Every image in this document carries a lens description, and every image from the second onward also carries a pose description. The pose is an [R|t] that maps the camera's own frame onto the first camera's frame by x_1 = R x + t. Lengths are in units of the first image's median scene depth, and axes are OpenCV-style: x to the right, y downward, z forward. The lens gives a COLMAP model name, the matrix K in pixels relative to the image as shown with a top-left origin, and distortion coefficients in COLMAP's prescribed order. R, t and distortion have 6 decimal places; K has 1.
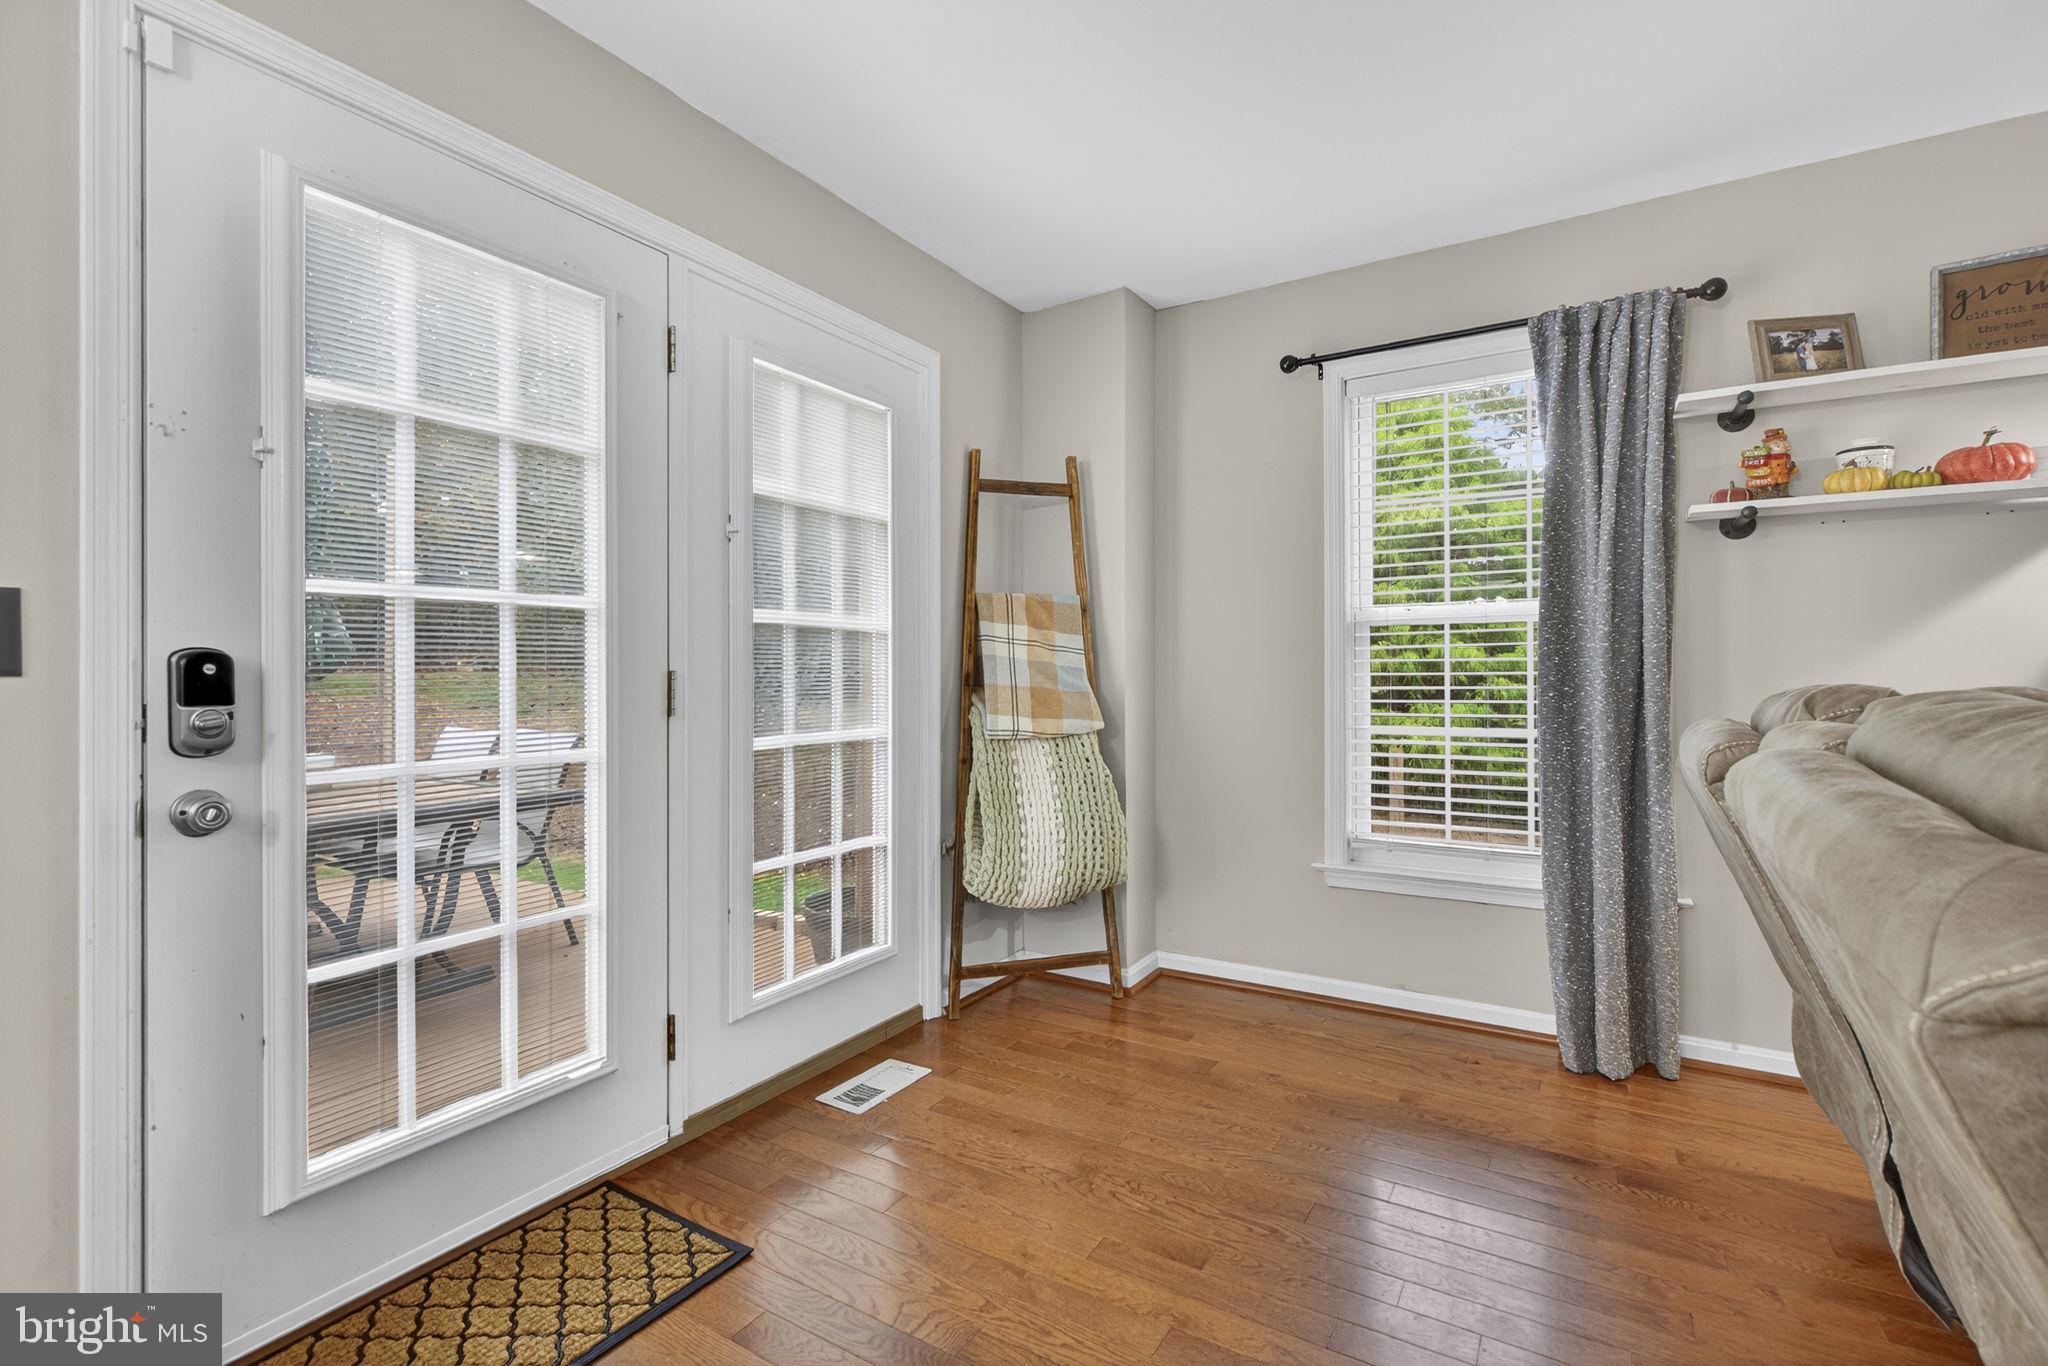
lens RADIAL K [[931.8, 0, 1024.6], [0, 931.8, 672.2], [0, 0, 1]] dist [0.003896, 0.000720]
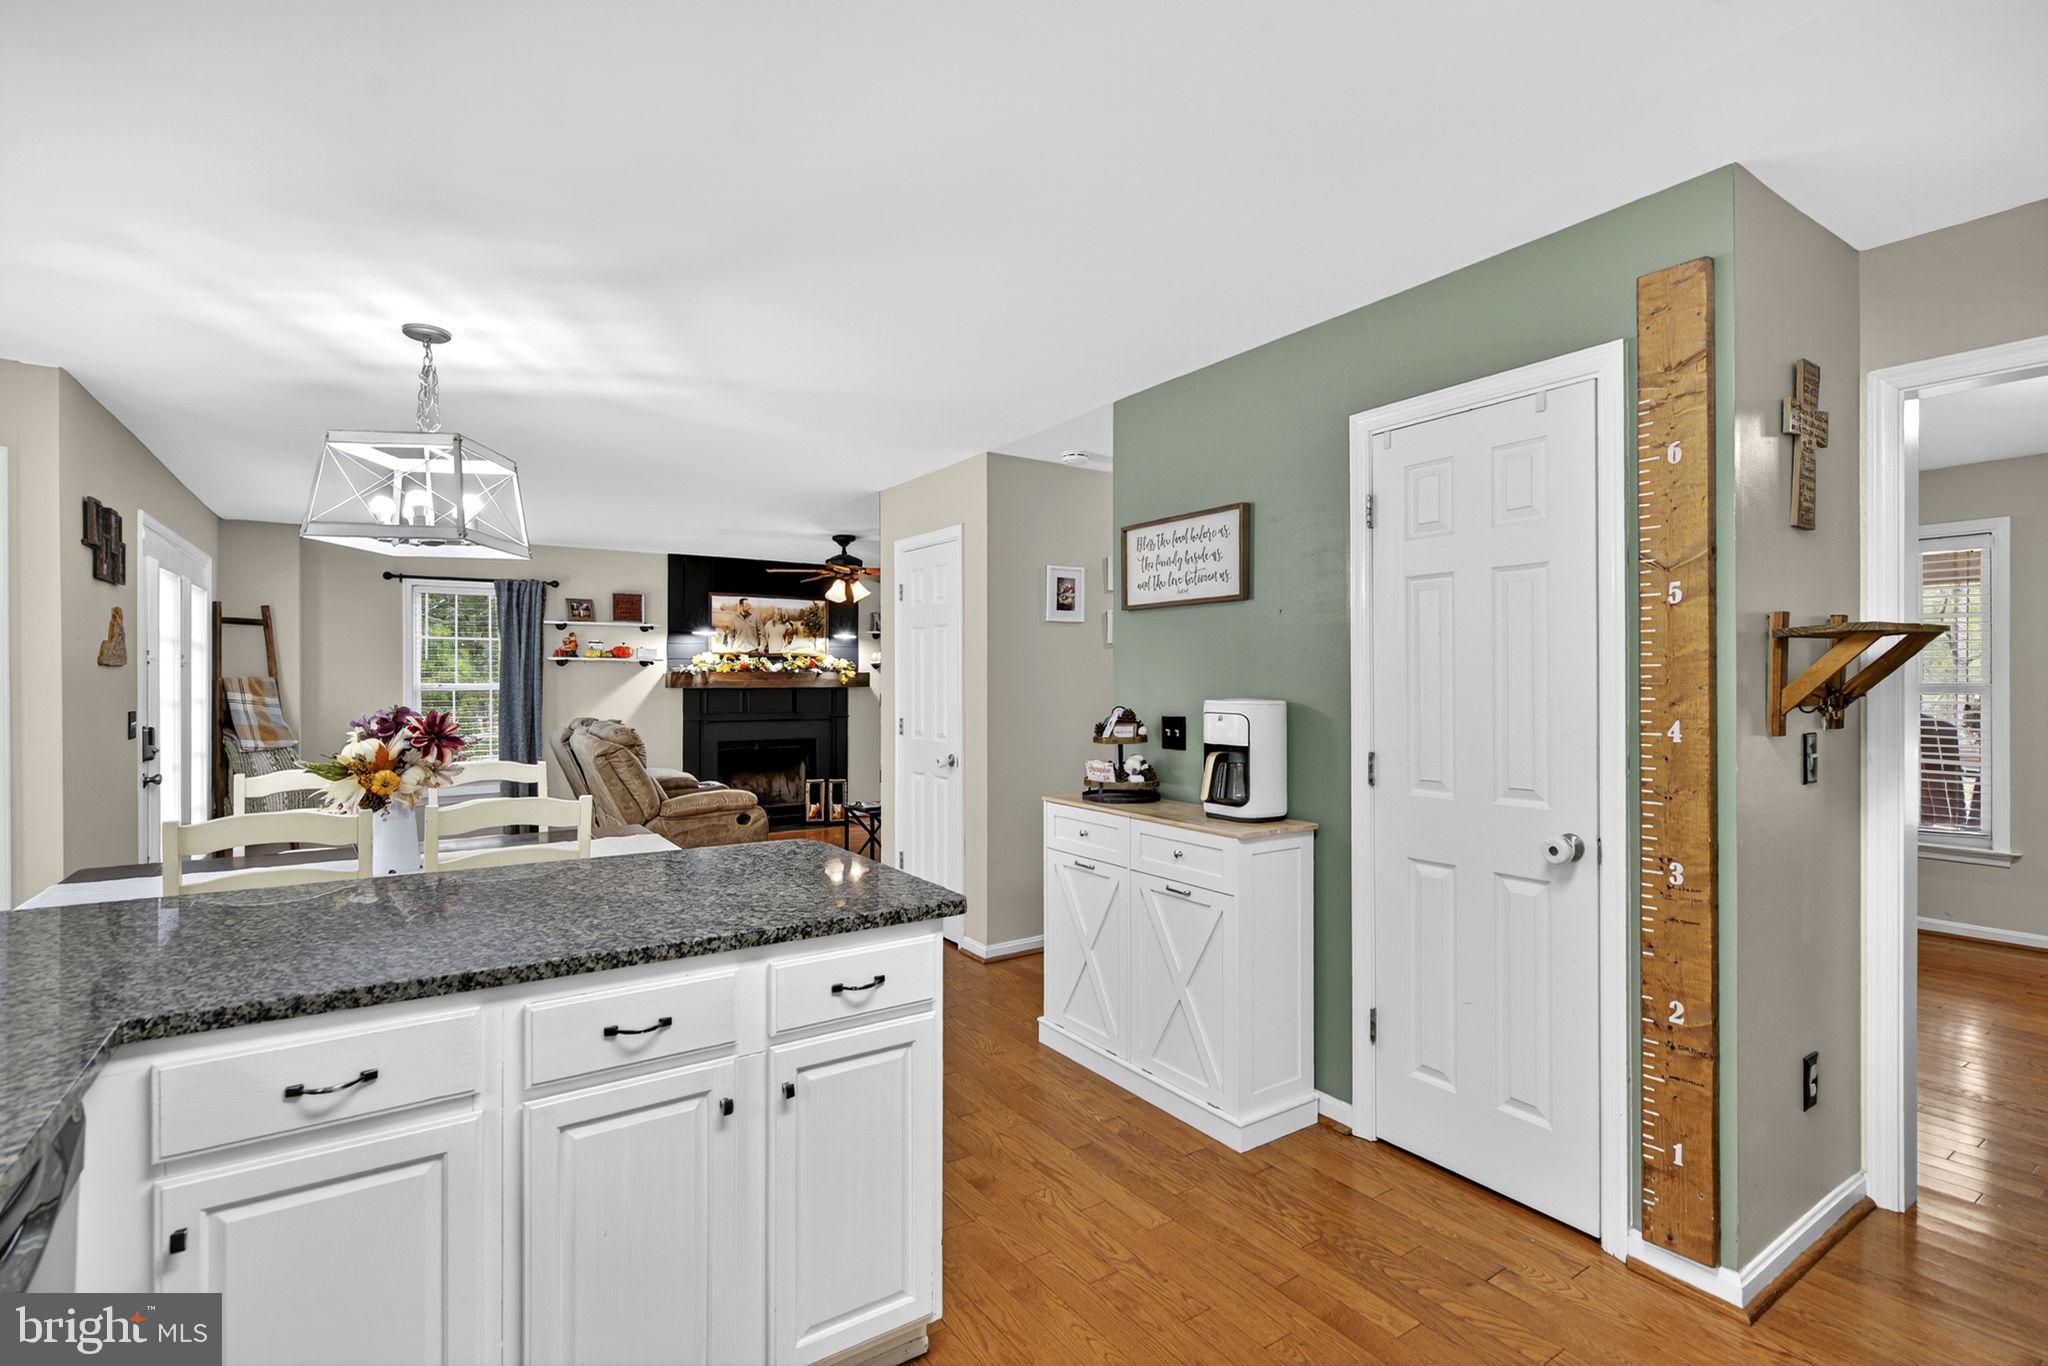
lens RADIAL K [[981.6, 0, 1022.1], [0, 981.6, 675.1], [0, 0, 1]] dist [-0.000663, -0.000151]
pose [[0.410376, 0.003616, 0.911909, -1.263226], [-0.002938, 0.999992, -0.002643, -0.092348], [-0.911912, -0.001595, 0.410383, -1.381864]]
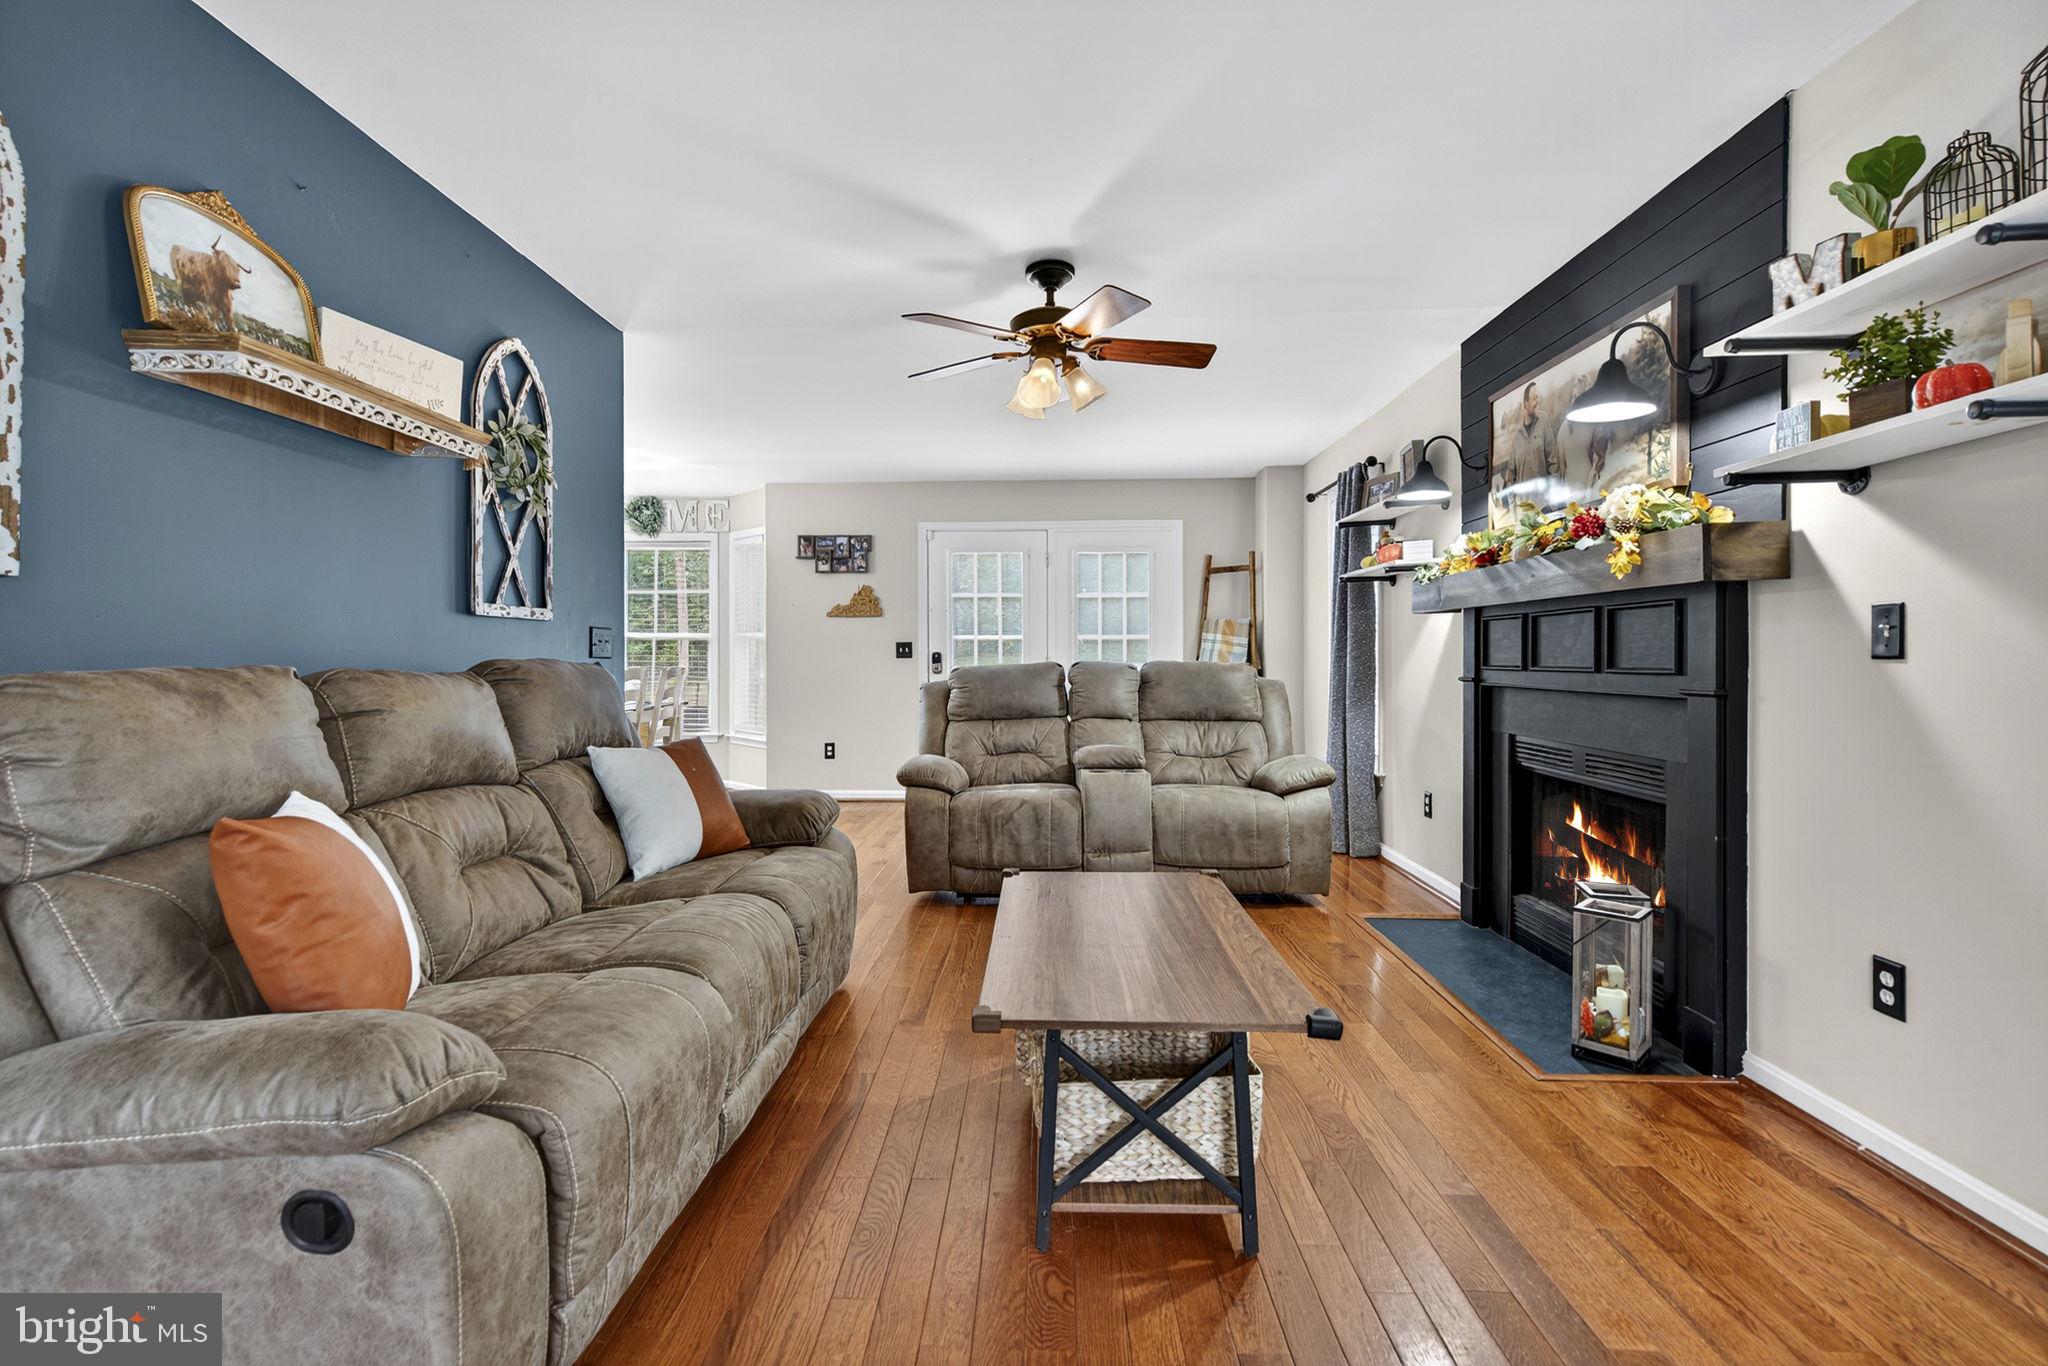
lens RADIAL K [[931.8, 0, 1024.6], [0, 931.8, 672.2], [0, 0, 1]] dist [0.003896, 0.000720]
pose [[0.495702, 0.013332, -0.868390, 1.738023], [0.004335, 0.999832, 0.017824, -0.001769], [0.868482, -0.012600, 0.495561, -0.504930]]
